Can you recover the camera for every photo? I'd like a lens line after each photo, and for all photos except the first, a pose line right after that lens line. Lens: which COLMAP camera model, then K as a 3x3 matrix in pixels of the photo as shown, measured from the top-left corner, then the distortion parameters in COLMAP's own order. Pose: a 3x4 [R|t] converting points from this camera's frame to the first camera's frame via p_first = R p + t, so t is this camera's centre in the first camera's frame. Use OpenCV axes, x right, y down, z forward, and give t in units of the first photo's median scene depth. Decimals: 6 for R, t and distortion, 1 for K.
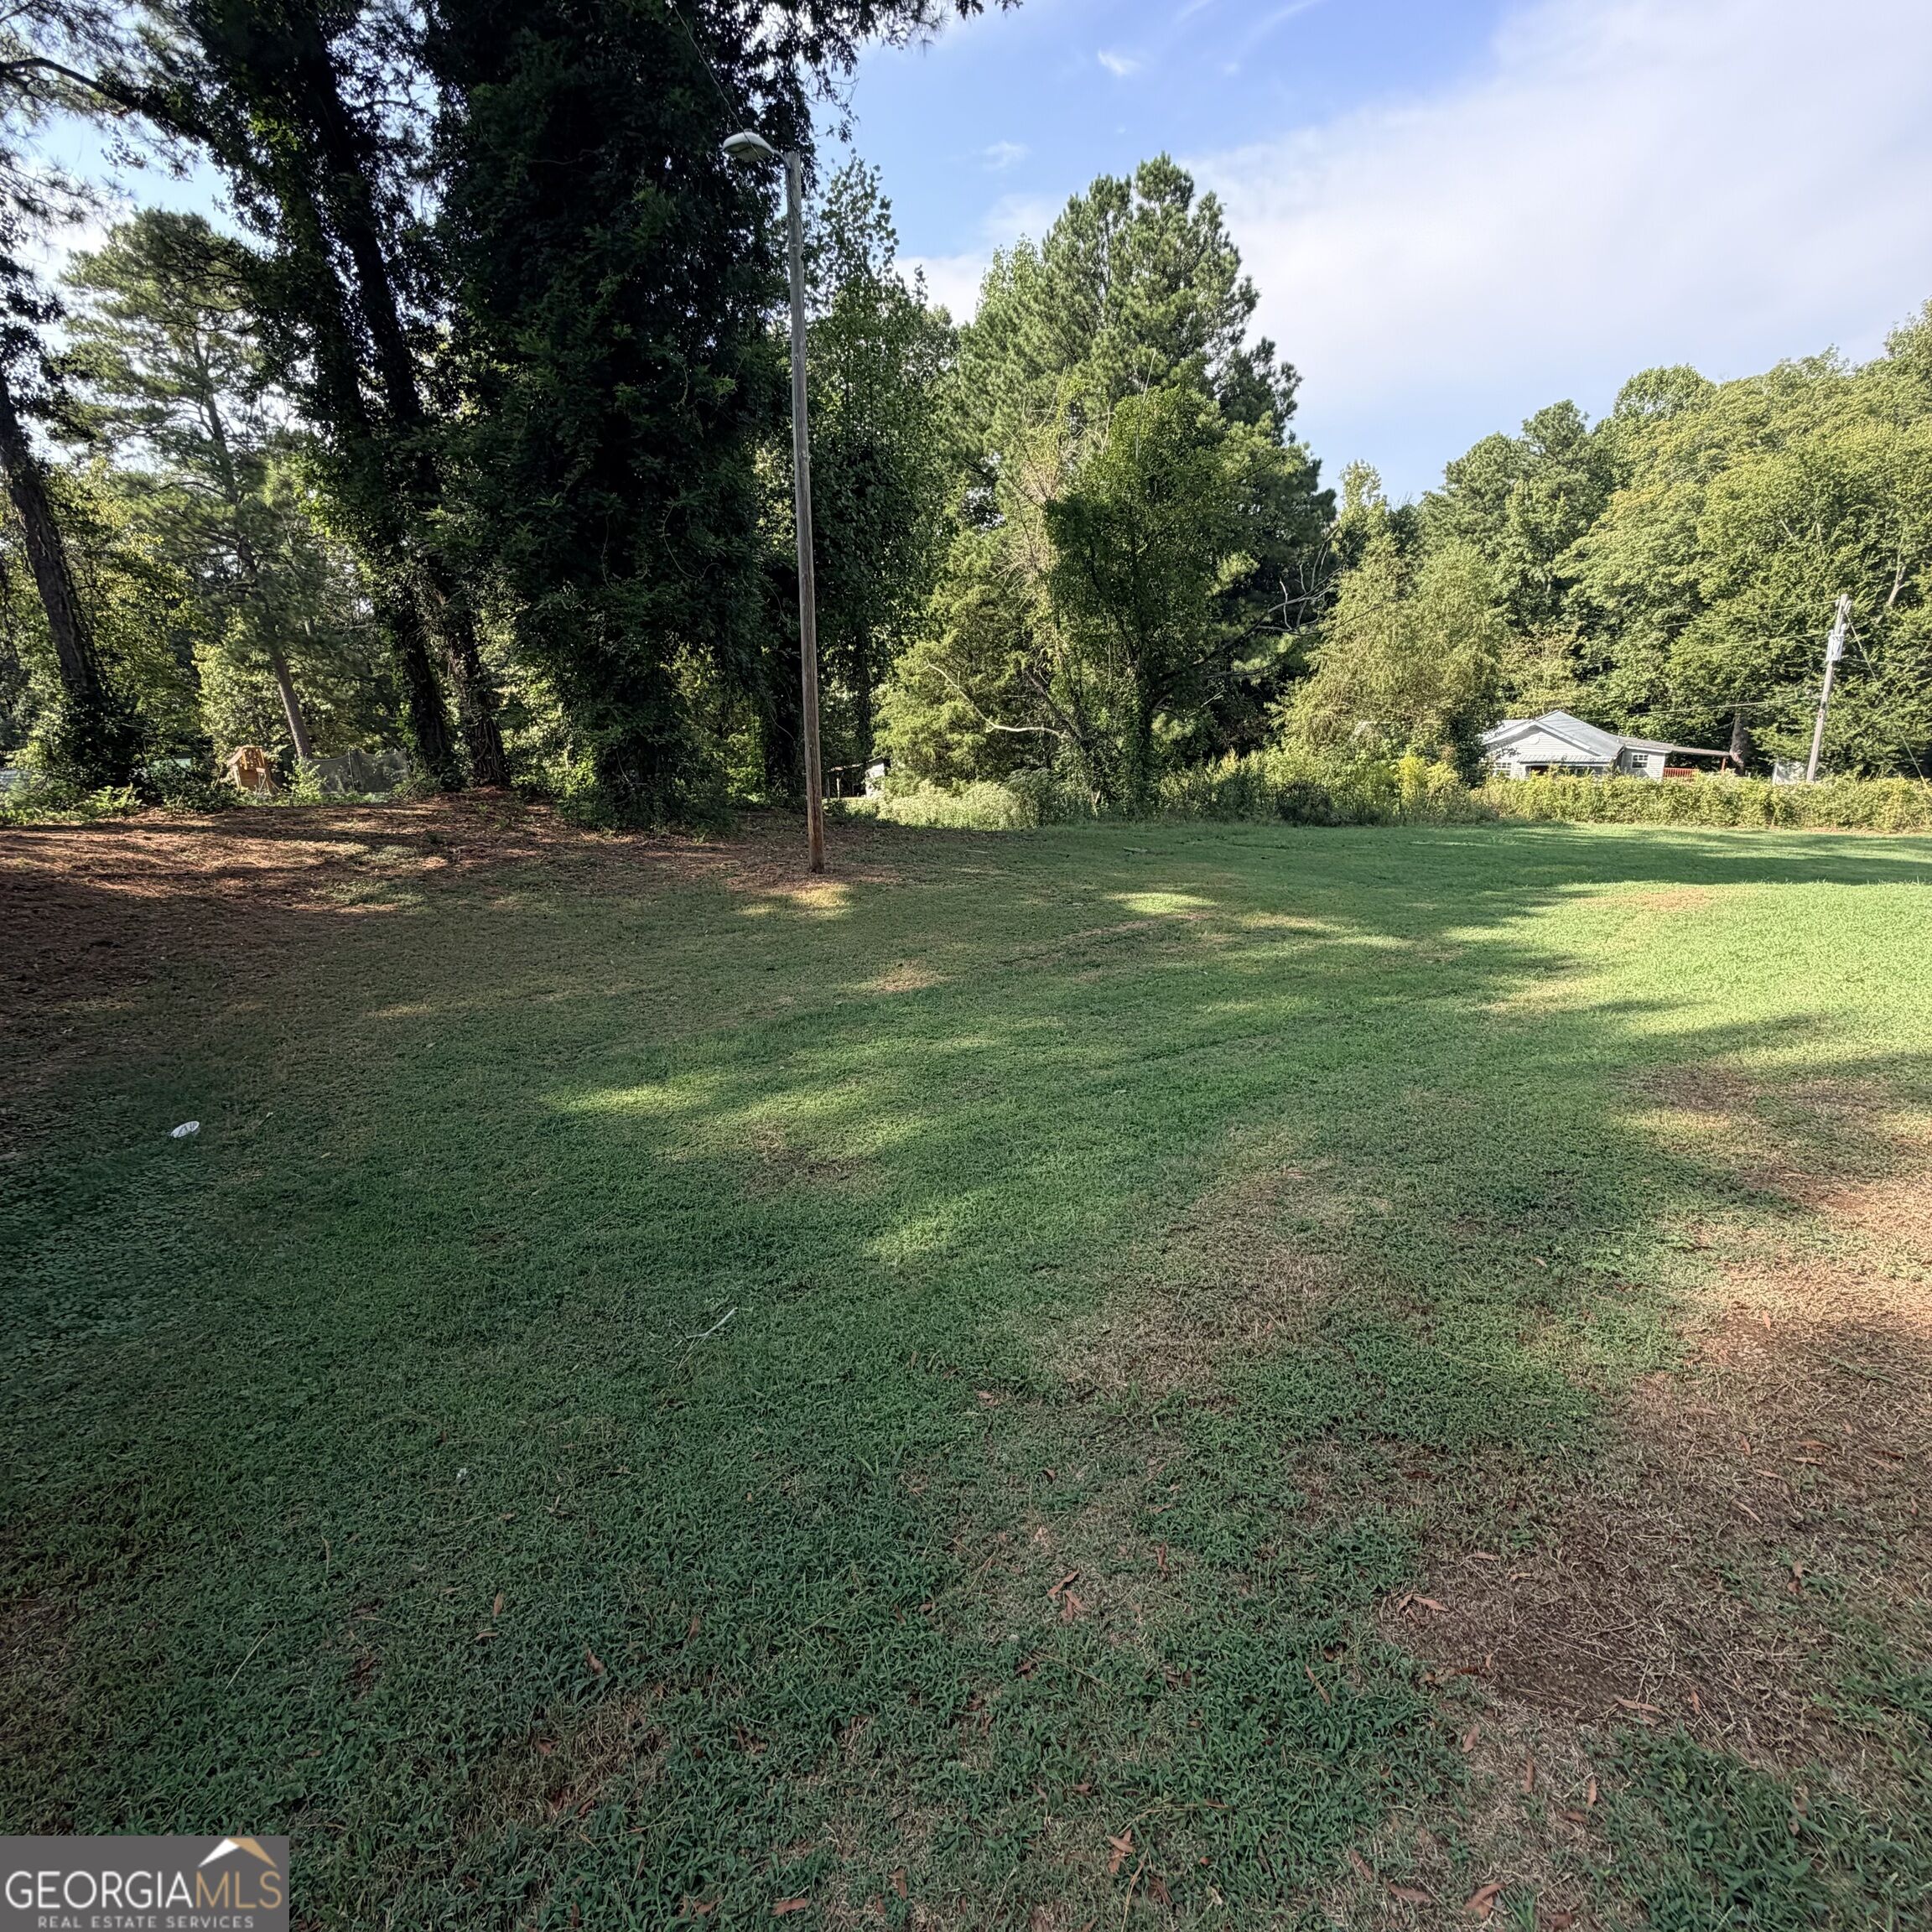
lens RADIAL K [[1024.0, 0, 965.6], [0, 1024.0, 957.4], [0, 0, 1]] dist [0.001749, -0.000230]
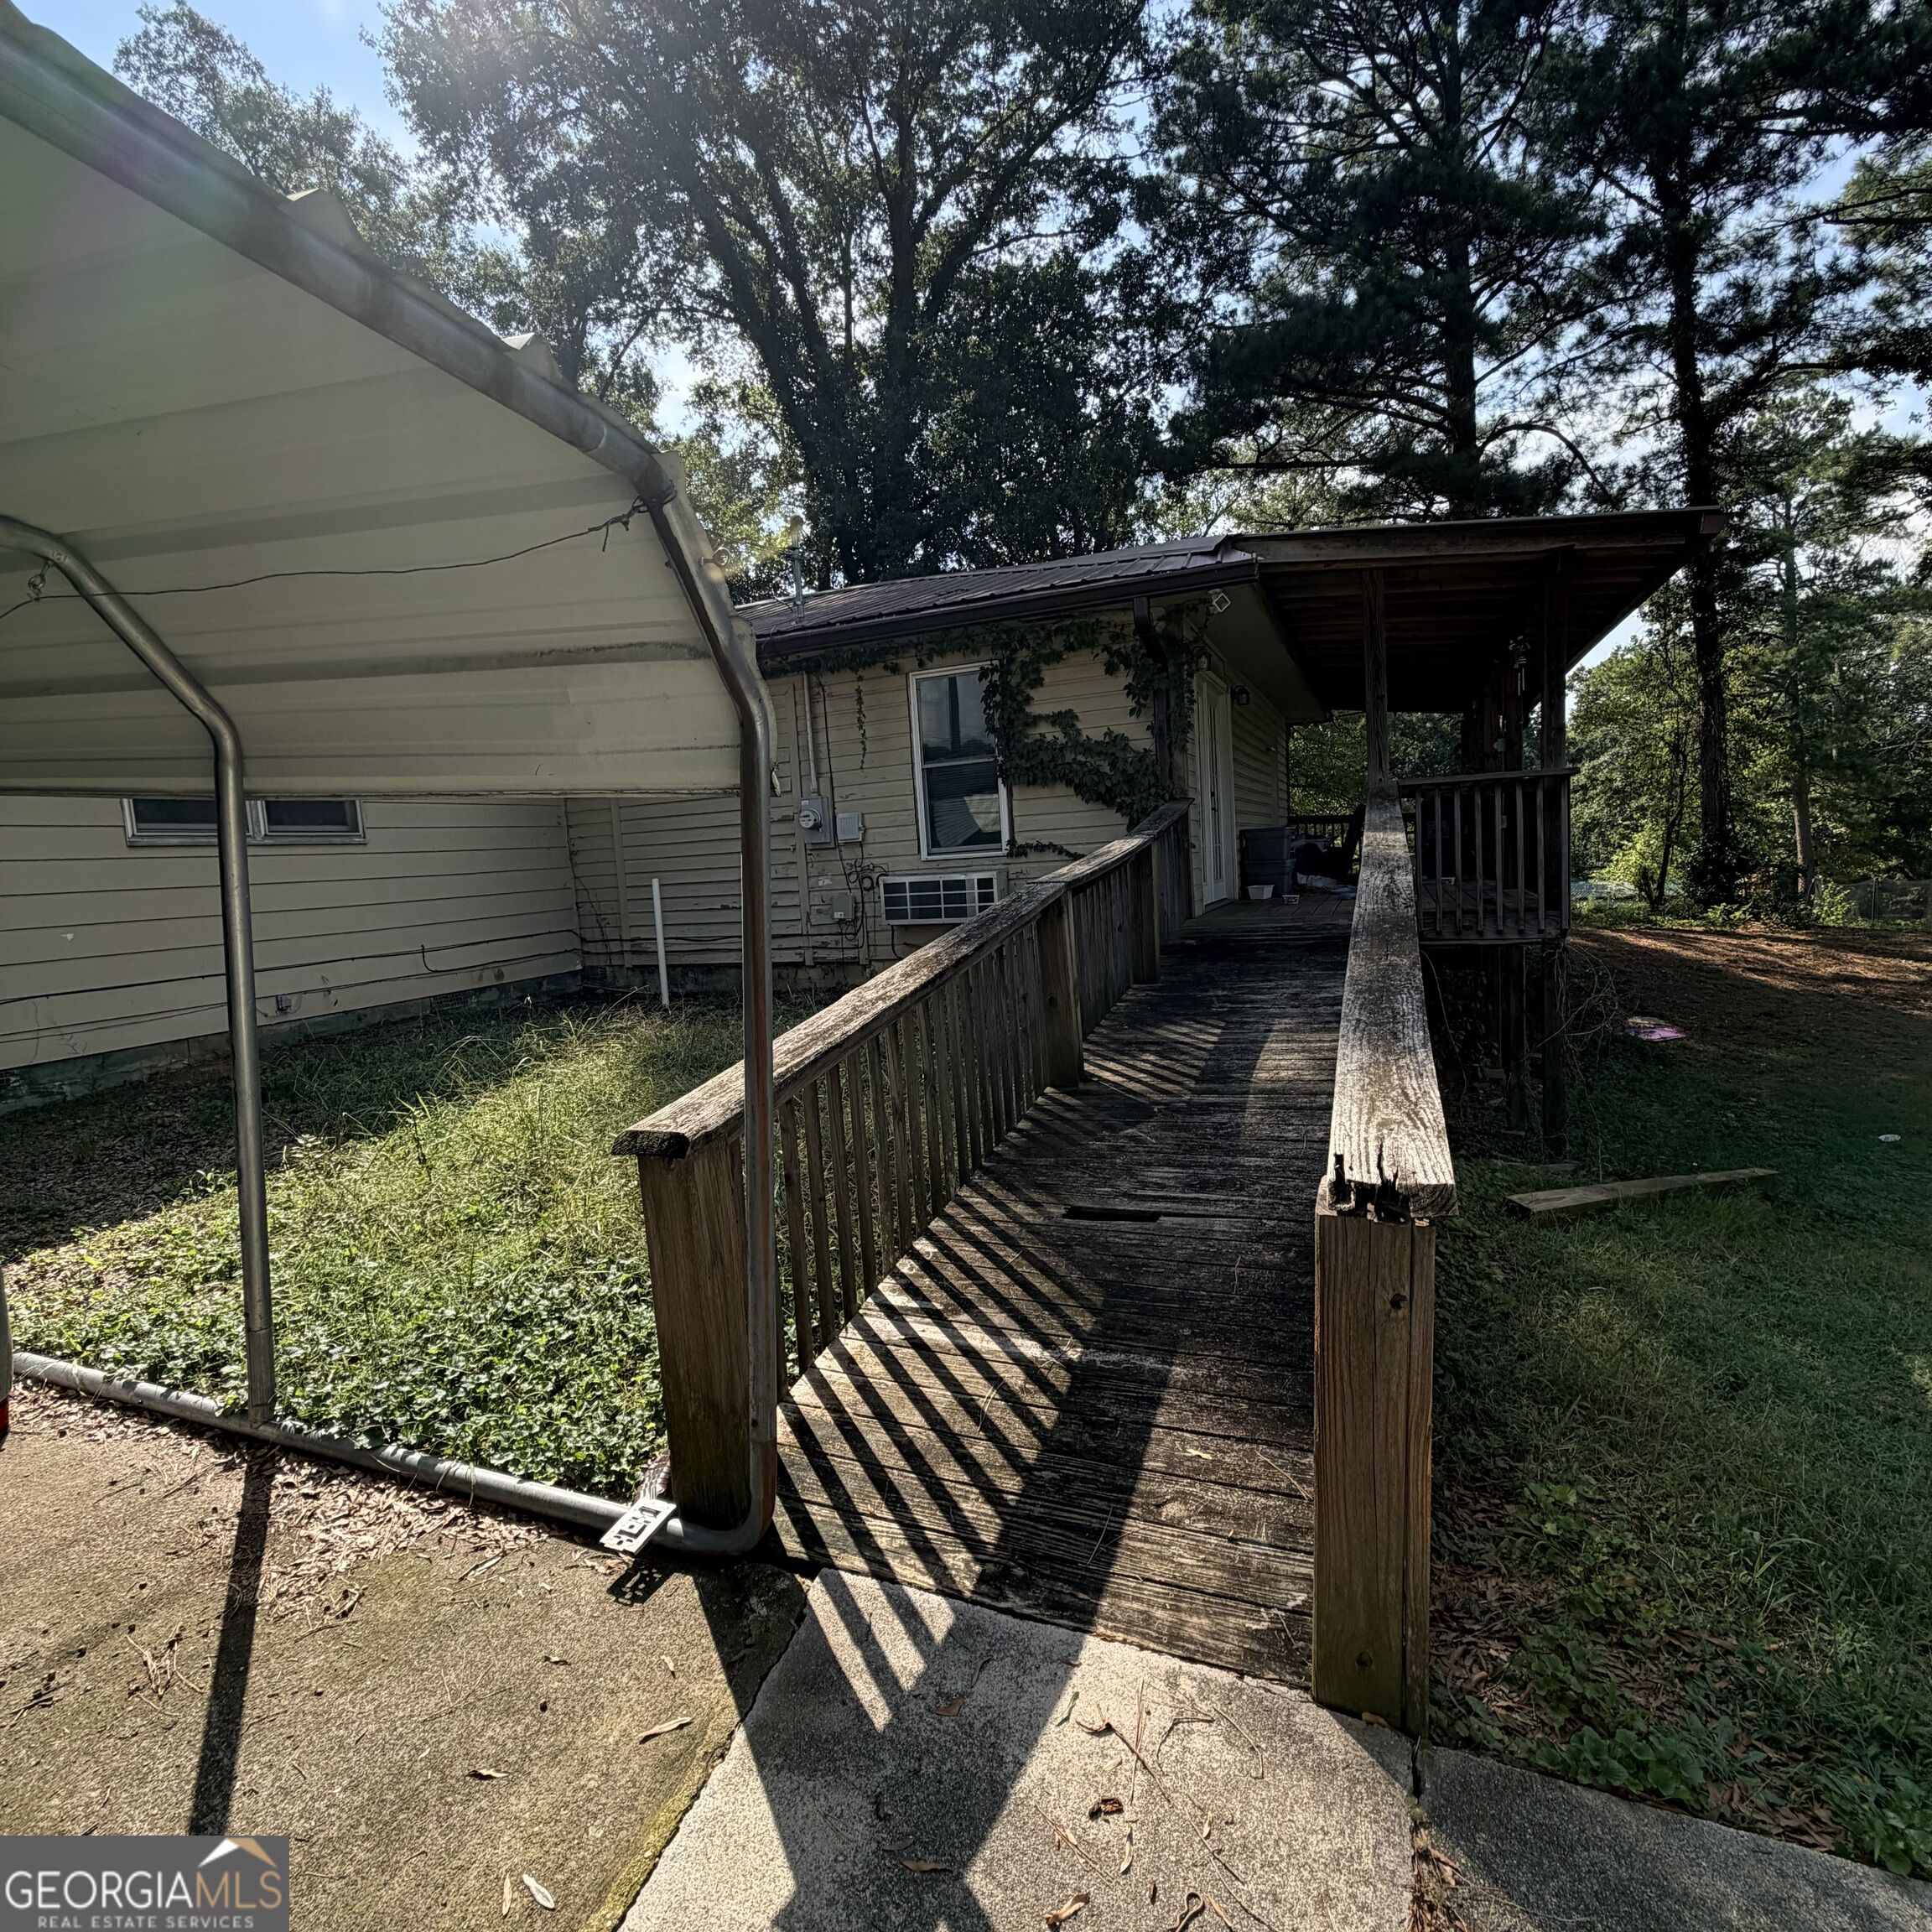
lens RADIAL K [[1024.0, 0, 965.6], [0, 1024.0, 957.4], [0, 0, 1]] dist [0.001749, -0.000230]
pose [[0.343315, 0.104148, -0.933428, 0.071284], [-0.207503, 0.977686, 0.032766, 0.067075], [0.916012, 0.182440, 0.357265, -0.392782]]
